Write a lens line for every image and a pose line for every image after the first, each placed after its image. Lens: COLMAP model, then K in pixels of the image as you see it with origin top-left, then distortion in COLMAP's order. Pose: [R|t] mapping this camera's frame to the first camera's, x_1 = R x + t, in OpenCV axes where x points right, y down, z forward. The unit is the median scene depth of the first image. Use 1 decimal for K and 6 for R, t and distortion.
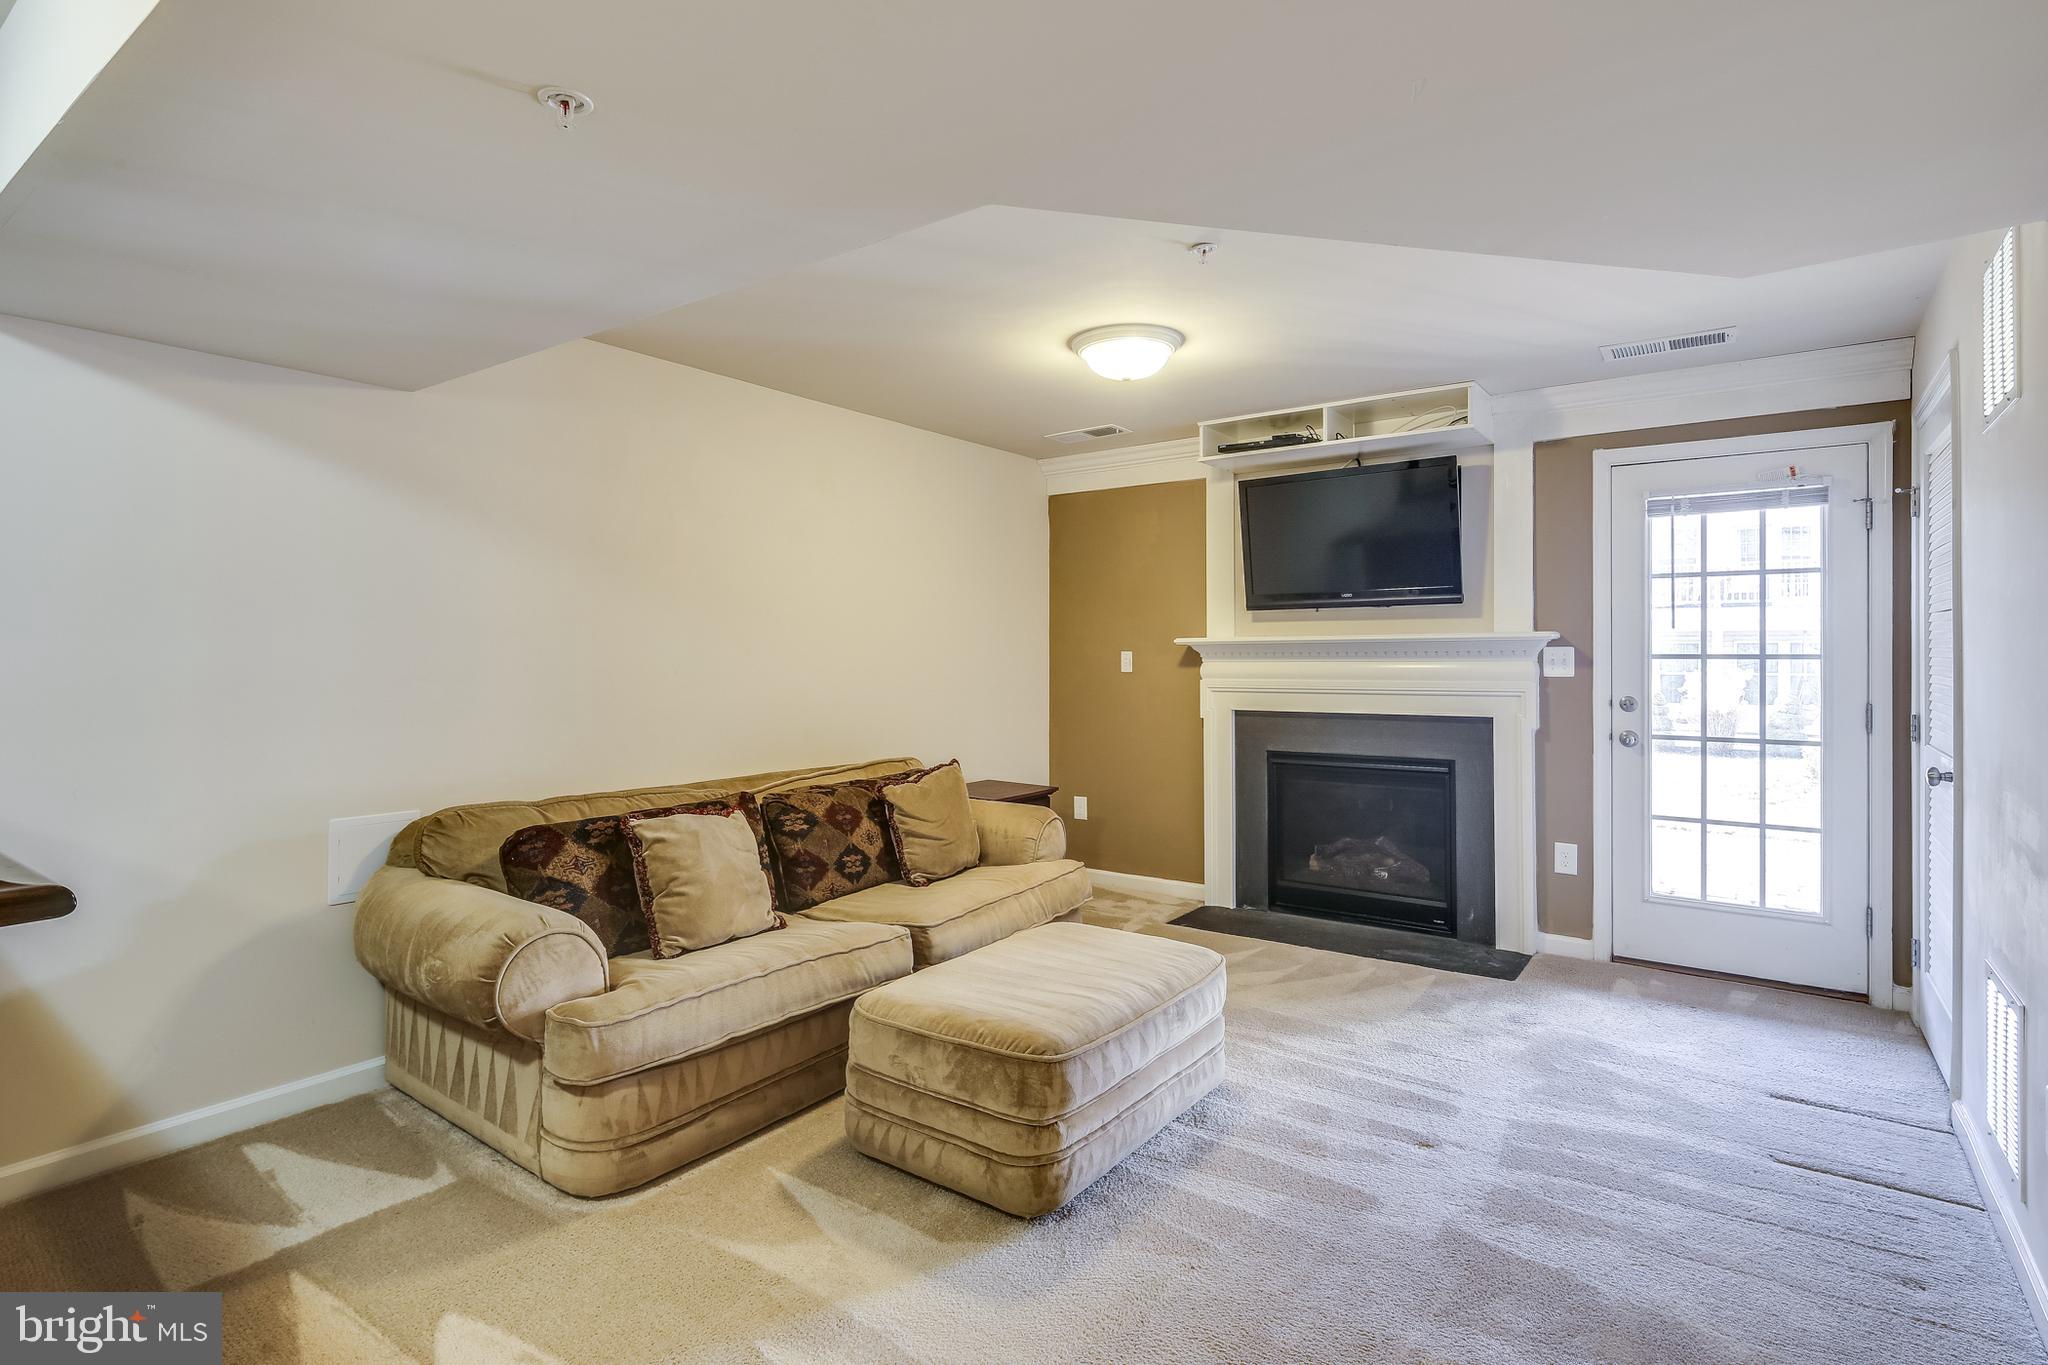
lens RADIAL K [[1006.9, 0, 1022.4], [0, 1006.9, 668.5], [0, 0, 1]] dist [0.004813, -0.003981]
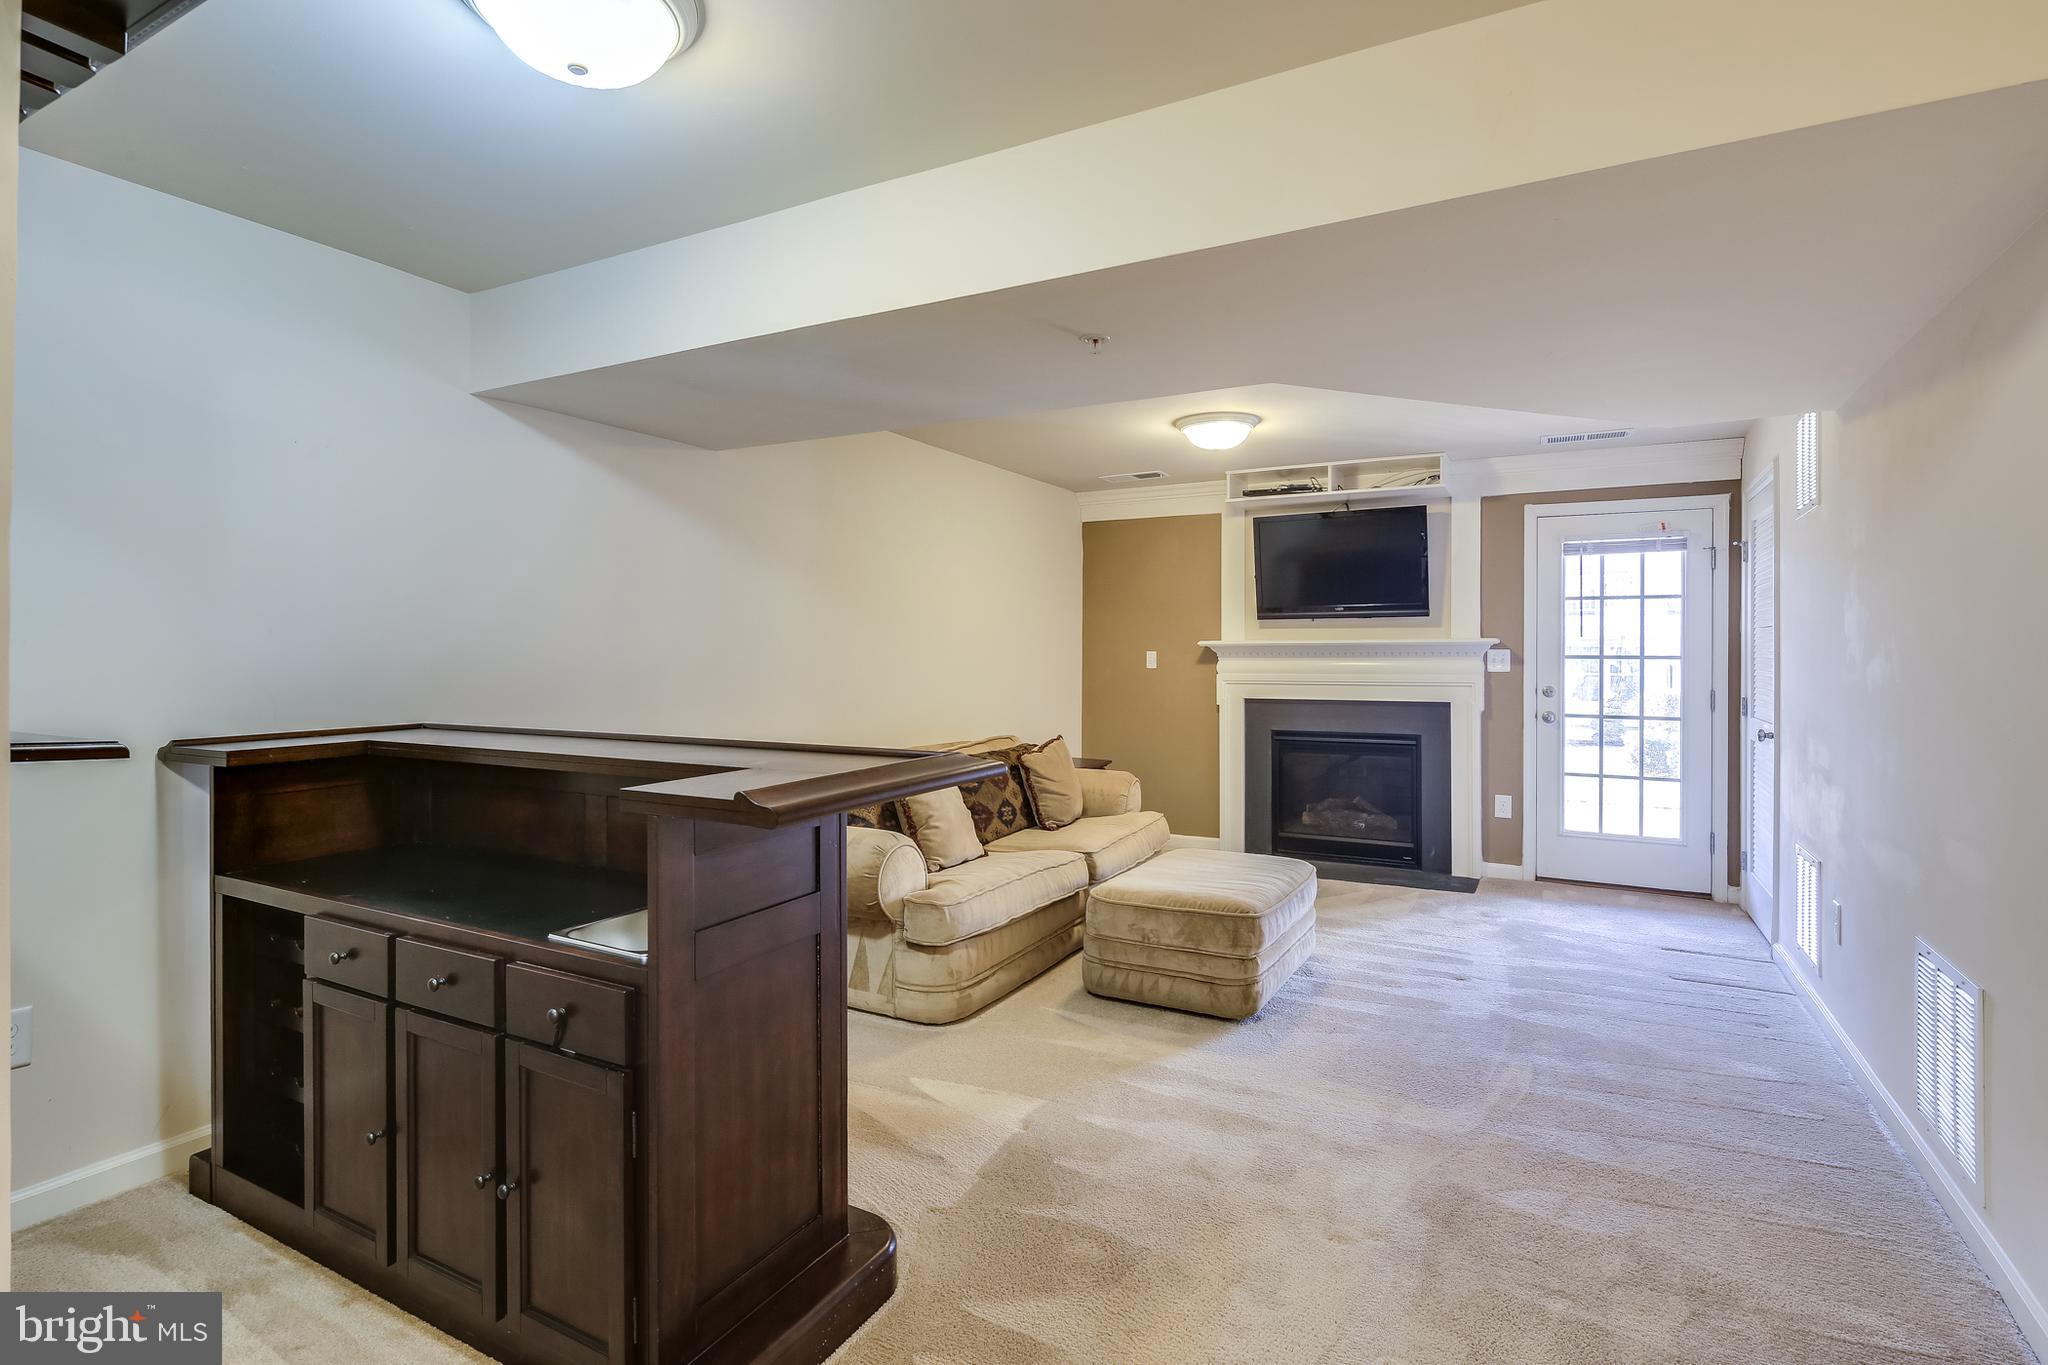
lens RADIAL K [[1006.9, 0, 1009.5], [0, 1006.9, 670.1], [0, 0, 1]] dist [0.004813, -0.003981]
pose [[0.992308, 0.002450, 0.123766, -0.332836], [-0.002664, 0.999995, 0.001570, 0.006506], [-0.123761, -0.001887, 0.992310, -0.300849]]
